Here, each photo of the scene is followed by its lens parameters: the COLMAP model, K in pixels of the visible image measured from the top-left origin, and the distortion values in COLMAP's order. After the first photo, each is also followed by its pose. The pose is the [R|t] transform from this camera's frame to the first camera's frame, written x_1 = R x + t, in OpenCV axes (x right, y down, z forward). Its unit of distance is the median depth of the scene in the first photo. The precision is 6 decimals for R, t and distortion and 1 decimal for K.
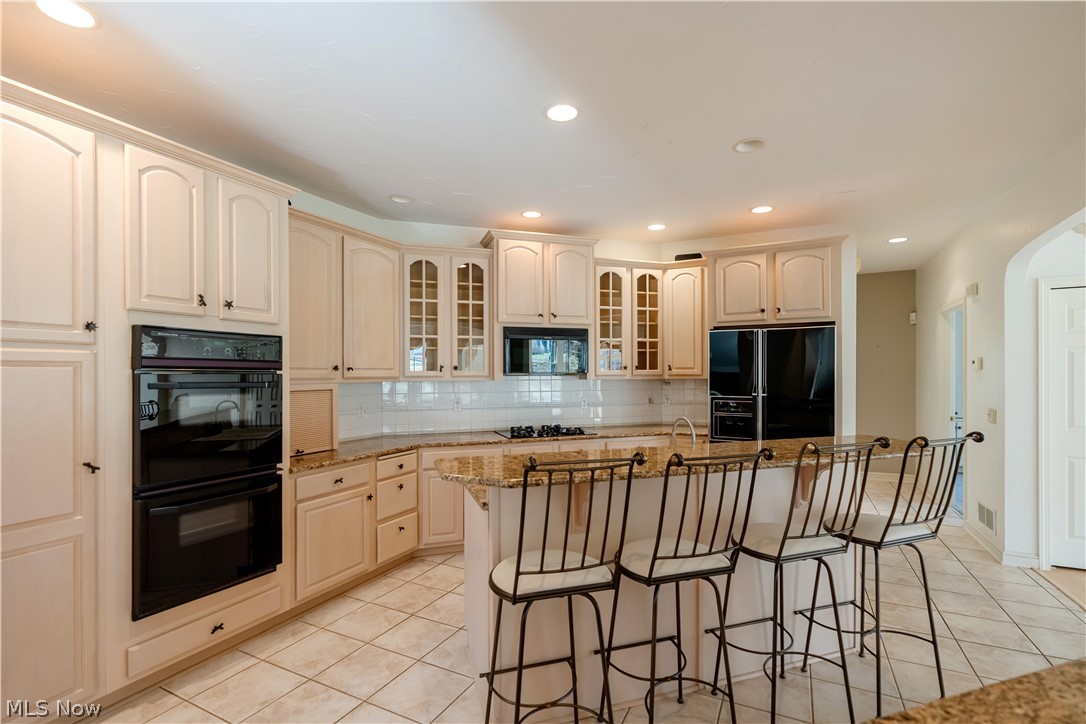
lens RADIAL K [[497.1, 0, 543.9], [0, 497.1, 372.4], [0, 0, 1]] dist [-0.005773, -0.000430]
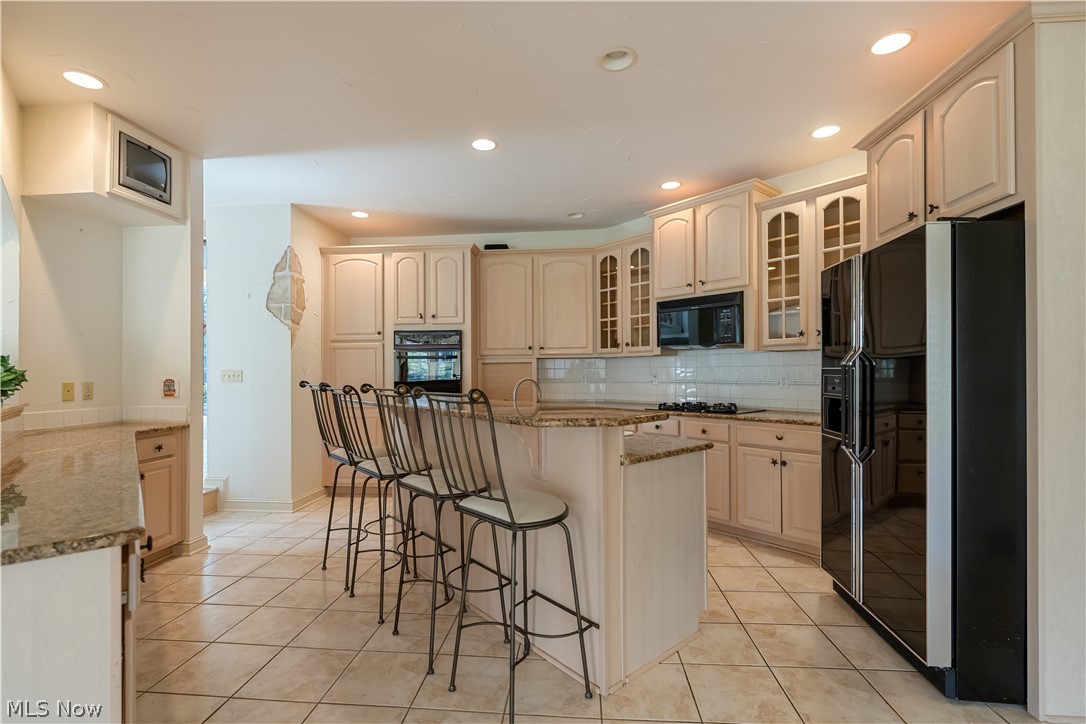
lens RADIAL K [[497.1, 0, 542.7], [0, 497.1, 365.3], [0, 0, 1]] dist [-0.005773, -0.000430]
pose [[0.370106, -0.010191, -0.928934, 0.793044], [0.009043, 0.999932, -0.007367, 0.044252], [0.928946, -0.005674, 0.370173, 0.396940]]
